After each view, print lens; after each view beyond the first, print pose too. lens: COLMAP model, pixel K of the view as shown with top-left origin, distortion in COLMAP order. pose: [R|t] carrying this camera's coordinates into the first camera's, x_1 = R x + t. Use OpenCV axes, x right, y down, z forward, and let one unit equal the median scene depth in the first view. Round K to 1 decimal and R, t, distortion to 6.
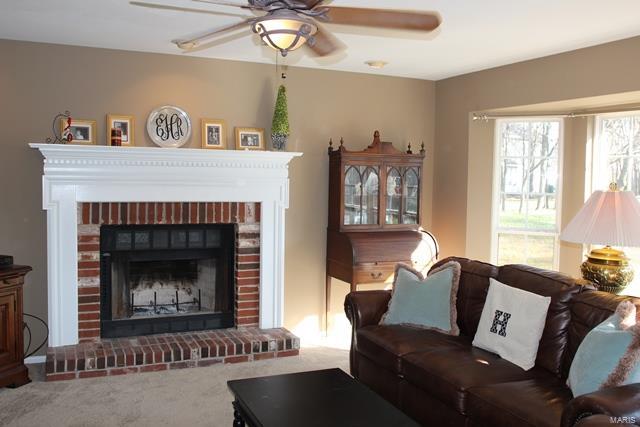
lens RADIAL K [[605.9, 0, 320.0], [0, 605.9, 213.5], [0, 0, 1]] dist [-0.059585, 0.114770]
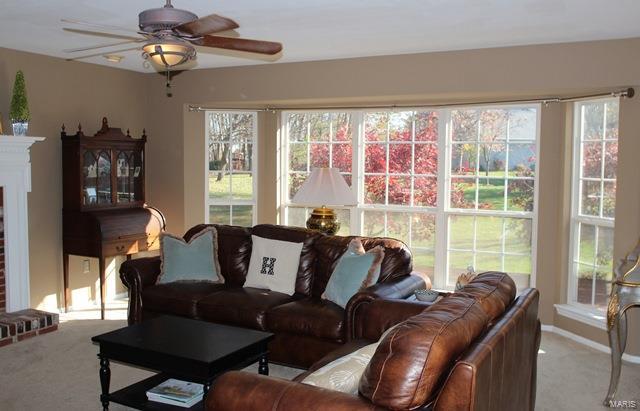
lens RADIAL K [[615.3, 0, 320.0], [0, 615.3, 205.5], [0, 0, 1]] dist [-0.004868, 0.000530]
pose [[0.797440, -0.055823, 0.600811, -0.308988], [0.044047, 0.998440, 0.034305, 0.000950], [-0.601789, -0.000892, 0.798655, -0.134070]]
